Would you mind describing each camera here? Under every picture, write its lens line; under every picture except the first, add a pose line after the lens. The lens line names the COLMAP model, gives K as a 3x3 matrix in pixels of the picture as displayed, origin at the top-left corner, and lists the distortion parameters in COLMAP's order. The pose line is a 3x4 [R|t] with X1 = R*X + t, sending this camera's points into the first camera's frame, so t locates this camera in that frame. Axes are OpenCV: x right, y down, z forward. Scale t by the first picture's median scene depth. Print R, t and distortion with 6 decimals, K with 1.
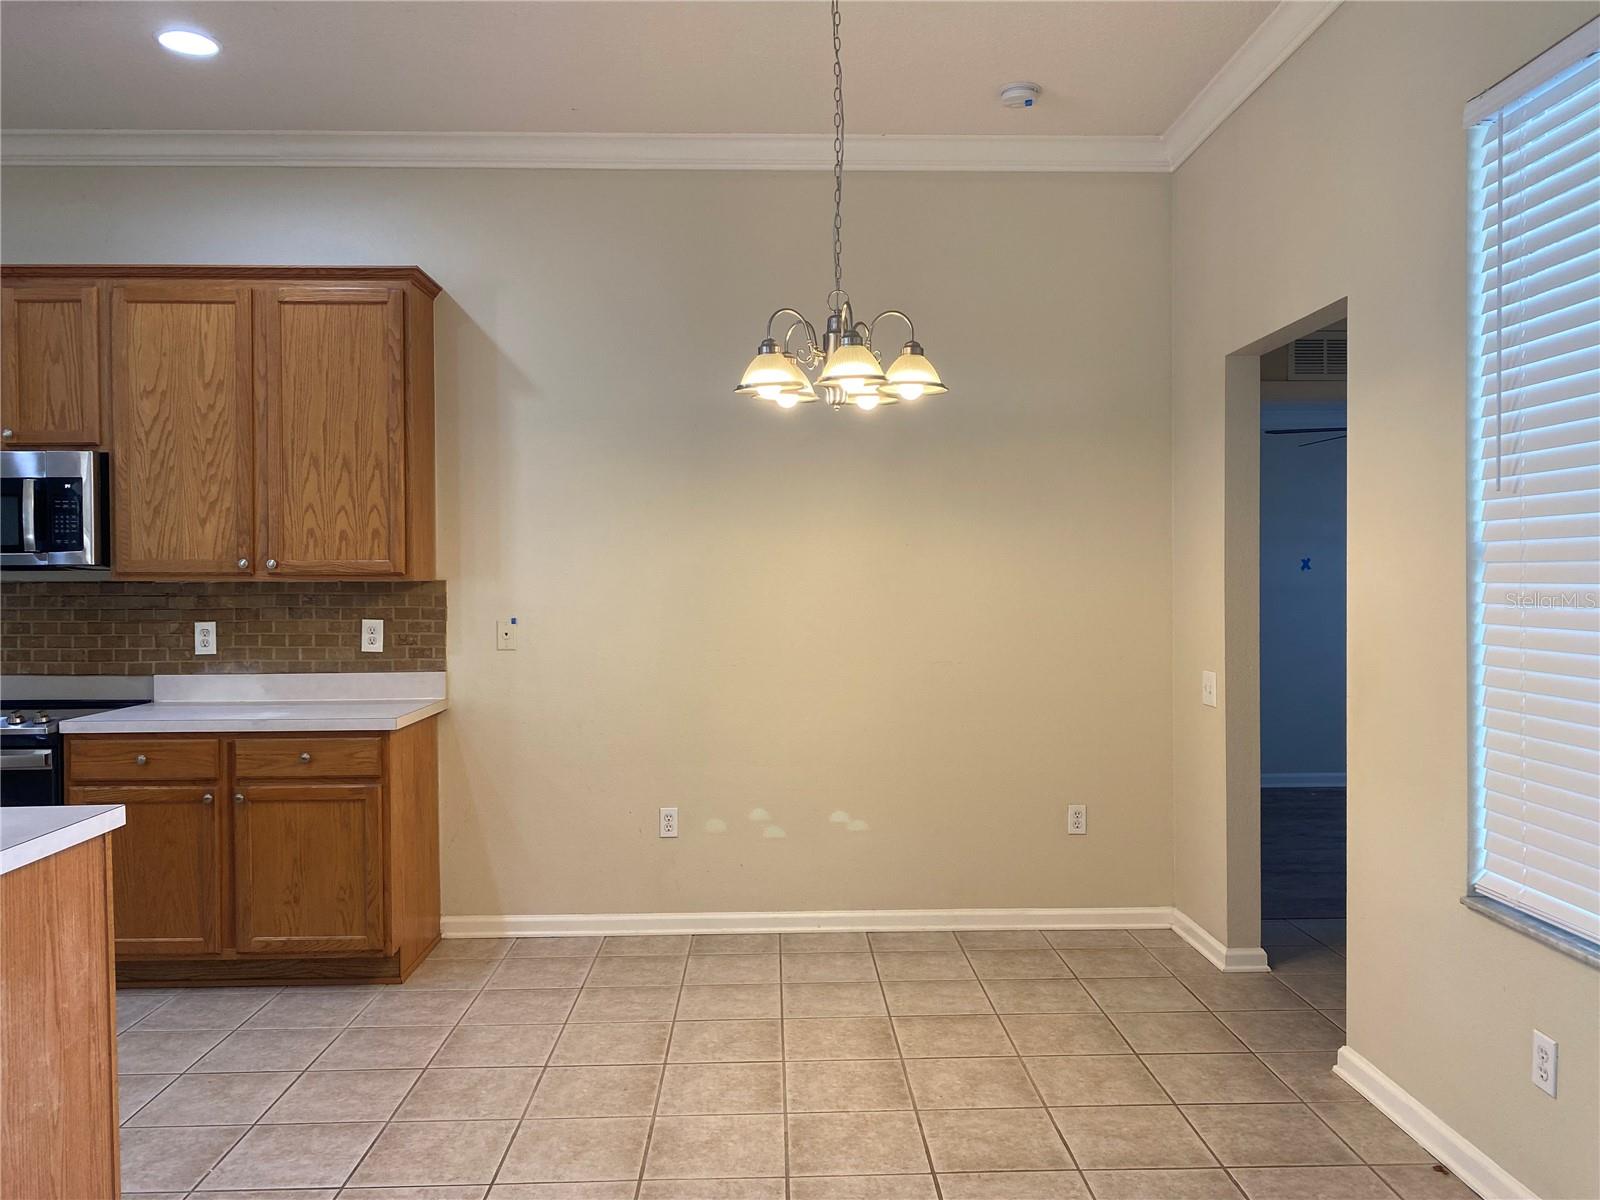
lens RADIAL K [[1222.9, 0, 793.6], [0, 1222.9, 597.8], [0, 0, 1]] dist [0.036421, -0.034869]
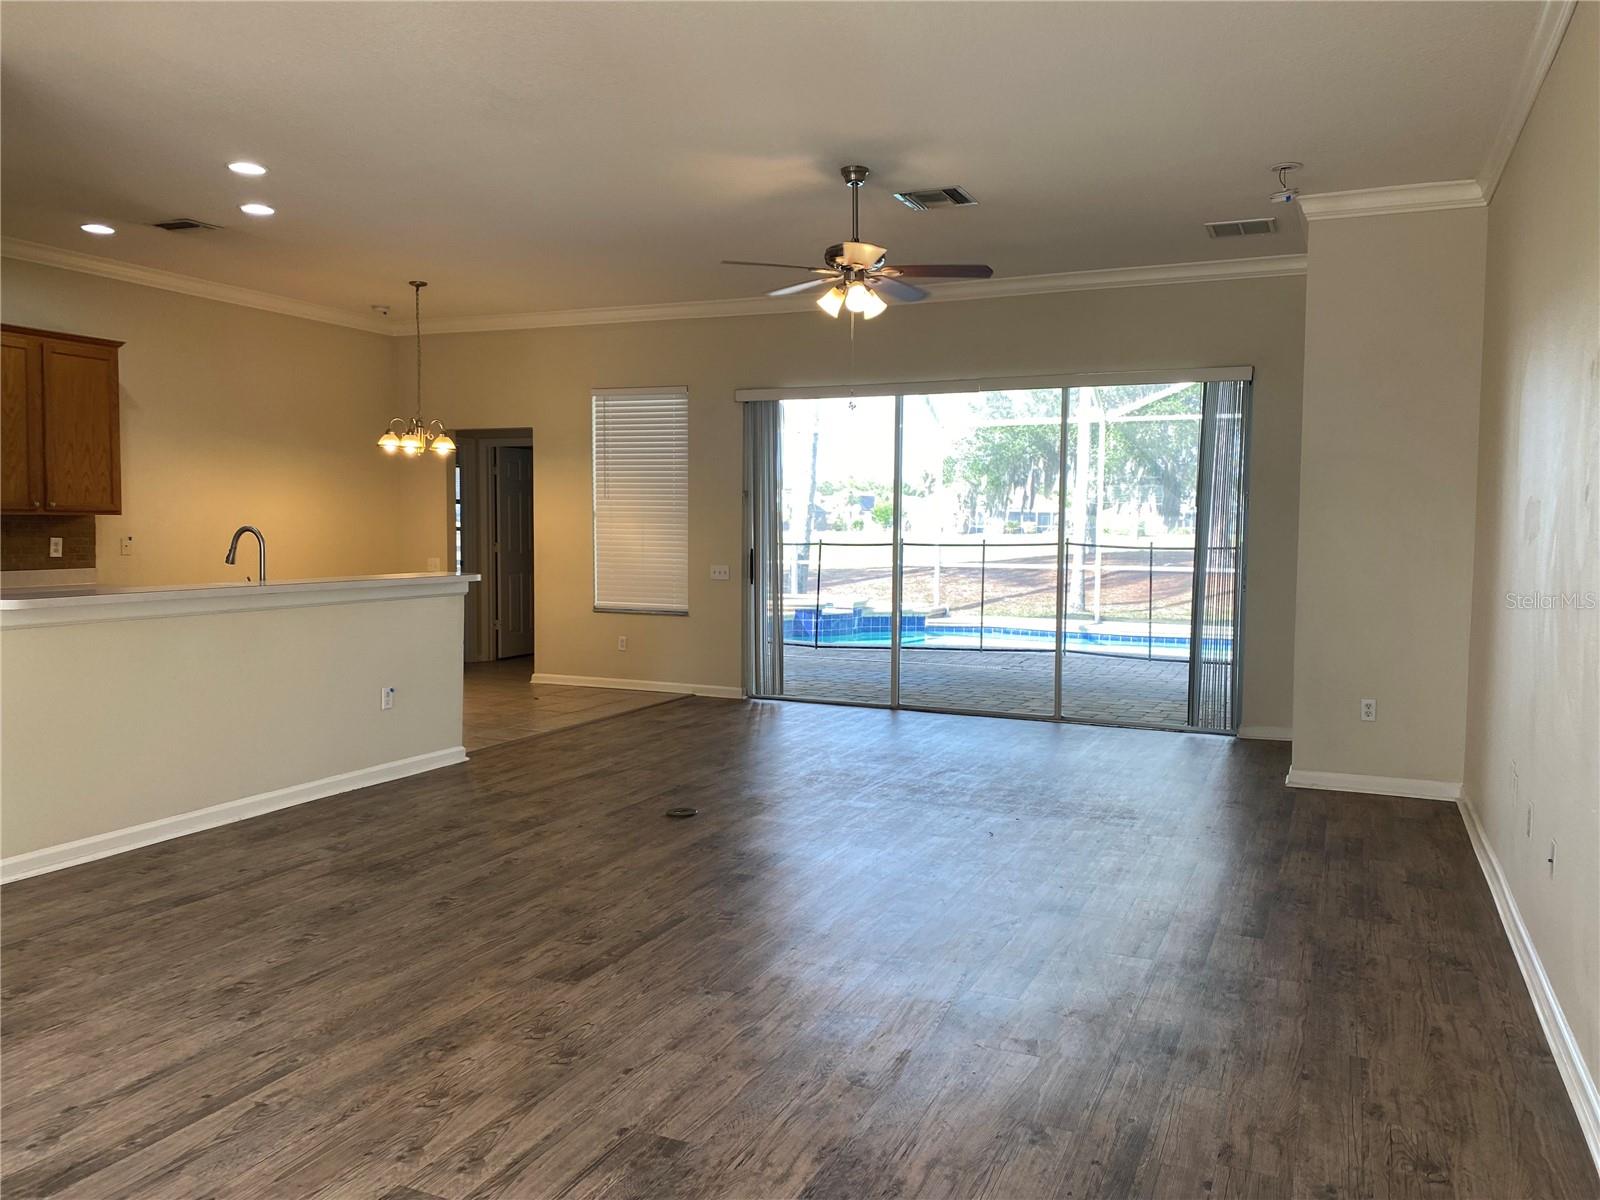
lens RADIAL K [[1222.9, 0, 804.5], [0, 1222.9, 594.5], [0, 0, 1]] dist [0.036421, -0.034869]
pose [[0.431746, -0.043234, 0.900958, -1.568824], [-0.001152, 0.998823, 0.048482, 0.013438], [-0.901994, -0.021970, 0.431188, -0.715258]]
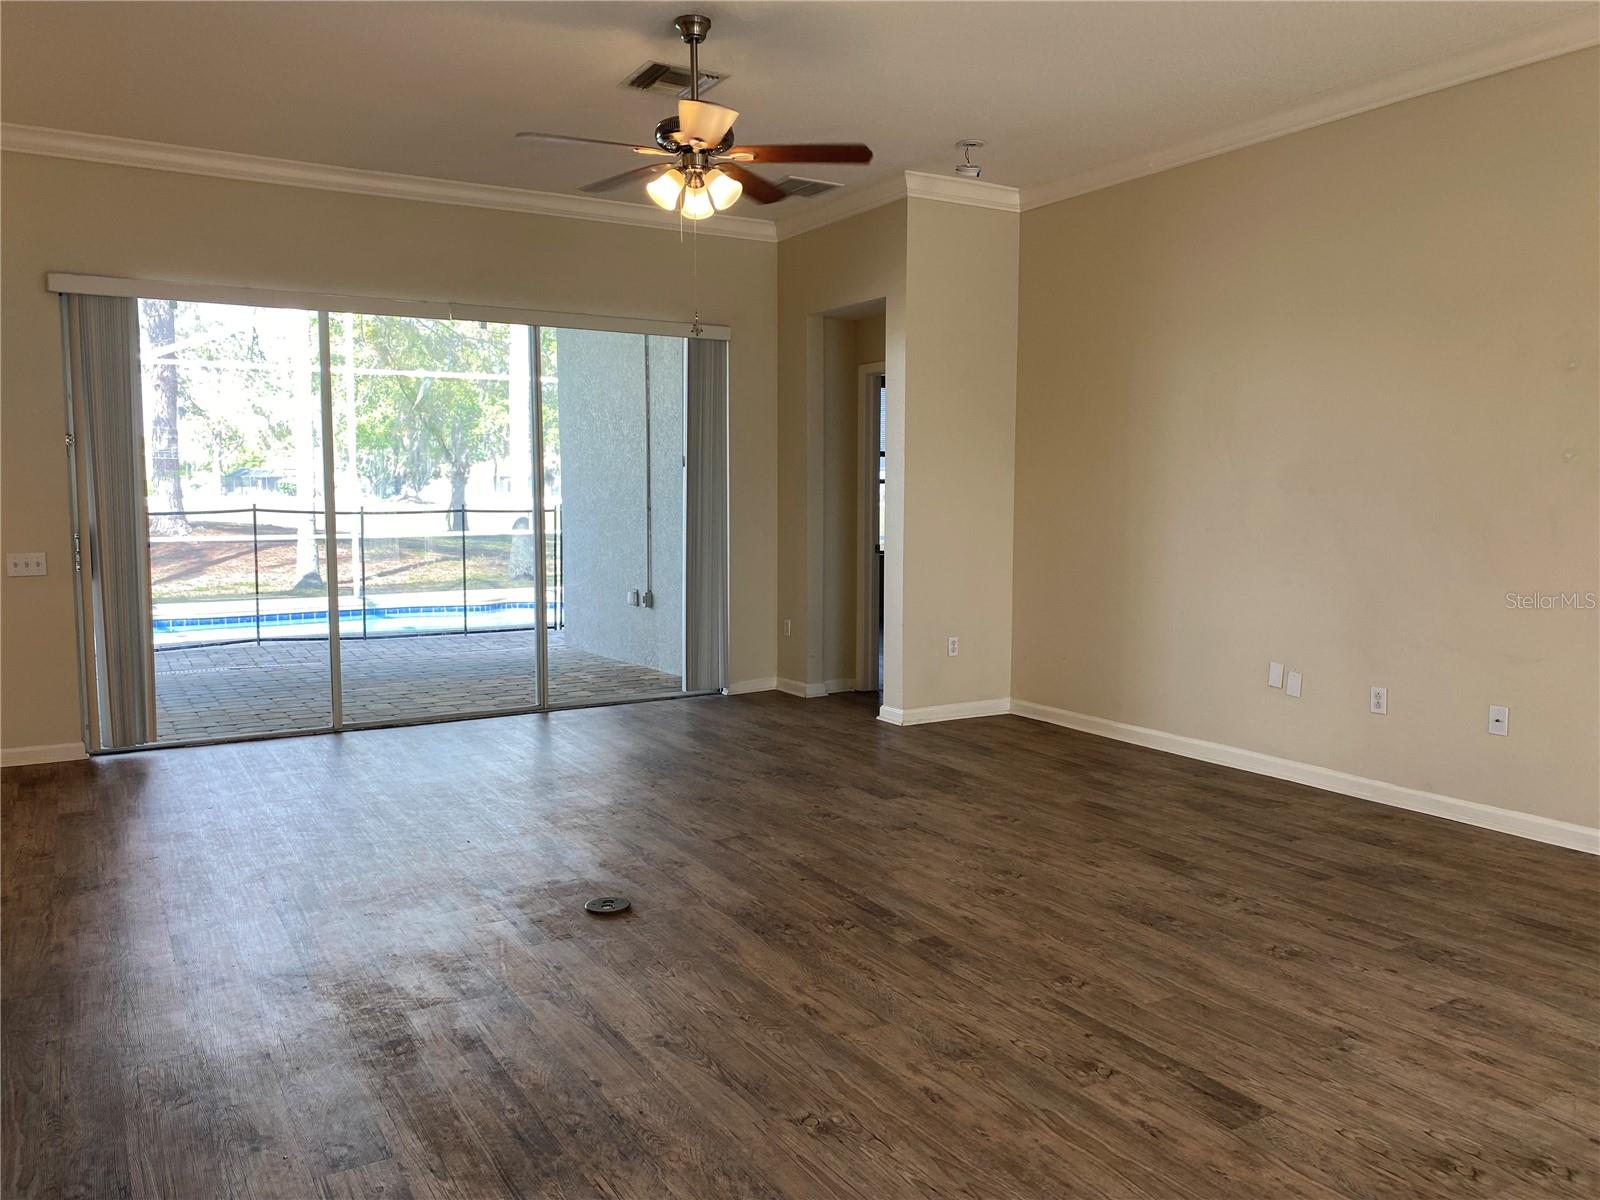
lens RADIAL K [[1222.9, 0, 802.4], [0, 1222.9, 597.0], [0, 0, 1]] dist [0.036421, -0.034869]
pose [[-0.493795, -0.069047, 0.866833, -1.283244], [0.013532, 0.996112, 0.087052, 0.007925], [-0.869473, 0.054716, -0.490940, 0.301920]]
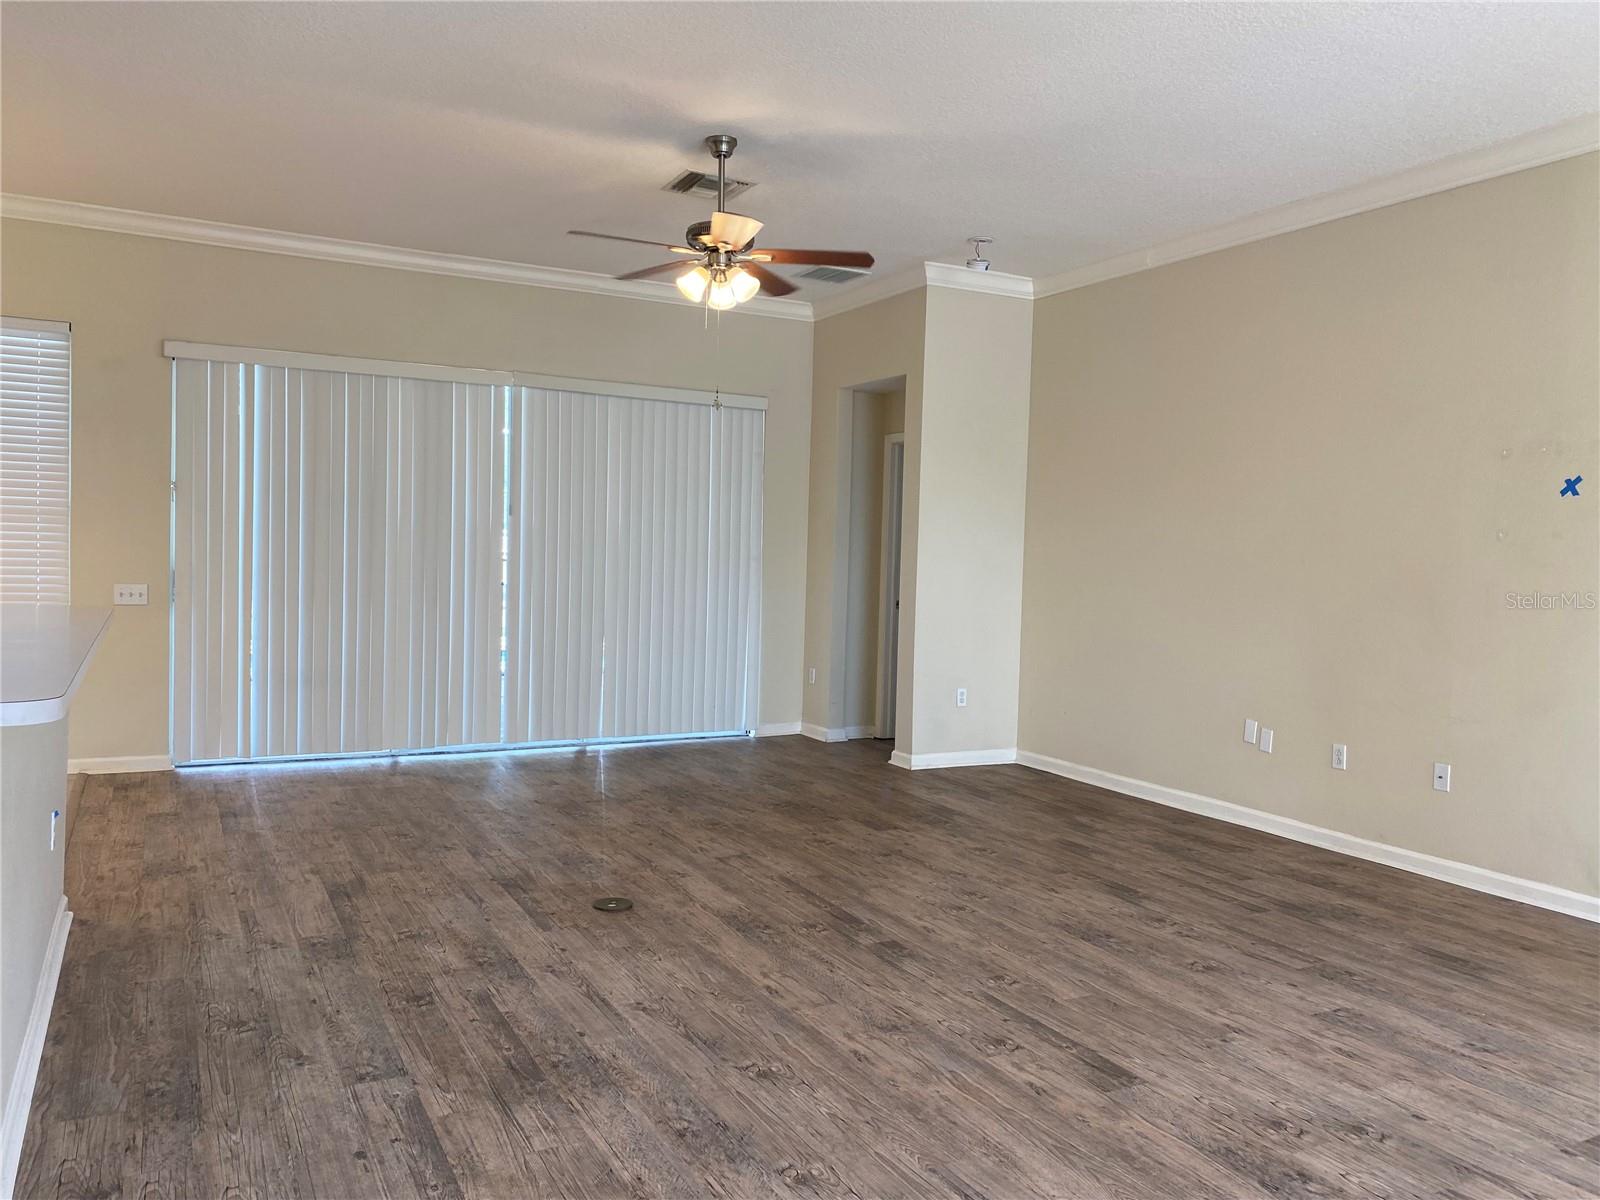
lens RADIAL K [[1222.9, 0, 804.8], [0, 1222.9, 597.9], [0, 0, 1]] dist [0.036421, -0.034869]
pose [[-0.446832, -0.041385, 0.893660, -1.432787], [-0.014223, 0.999132, 0.039158, 0.011005], [-0.894505, 0.004787, -0.447032, 0.311354]]
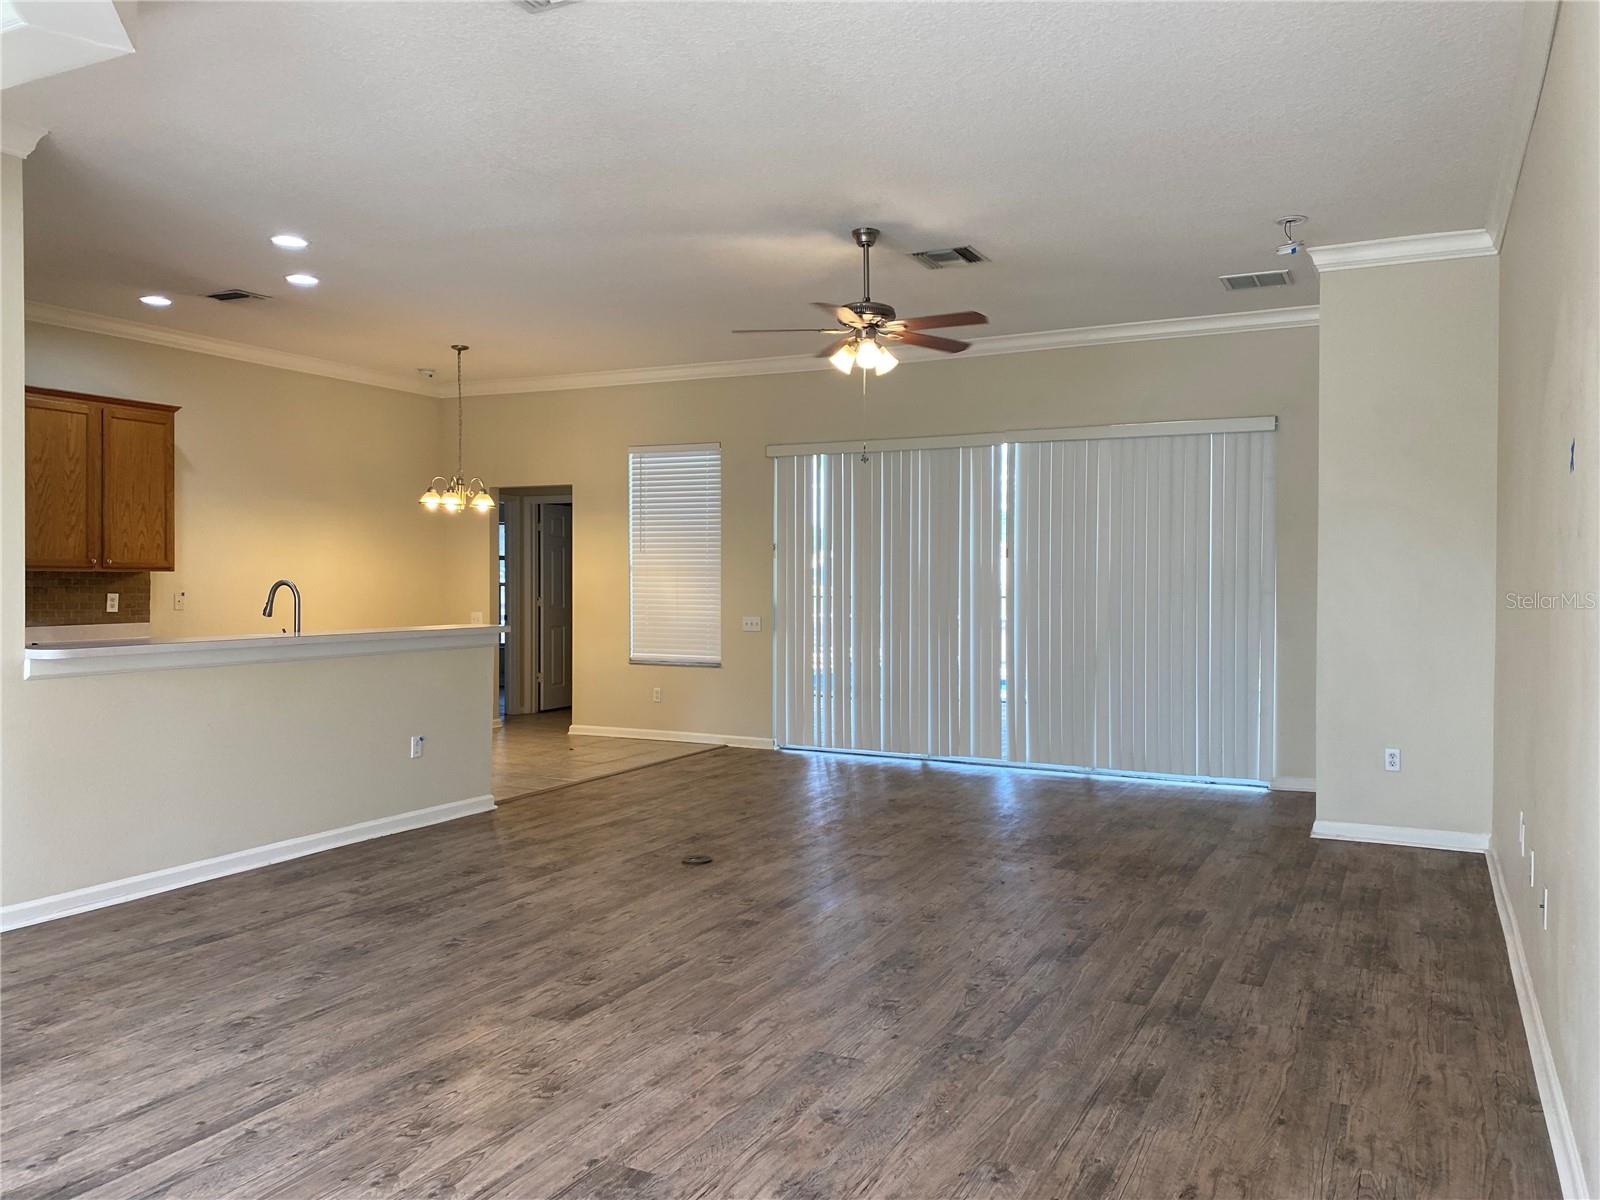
lens RADIAL K [[1222.9, 0, 804.0], [0, 1222.9, 593.7], [0, 0, 1]] dist [0.036421, -0.034869]
pose [[0.474973, -0.004139, 0.879991, -1.567115], [0.004263, 0.999988, 0.002402, 0.019691], [-0.879990, 0.002611, 0.474984, -0.772325]]
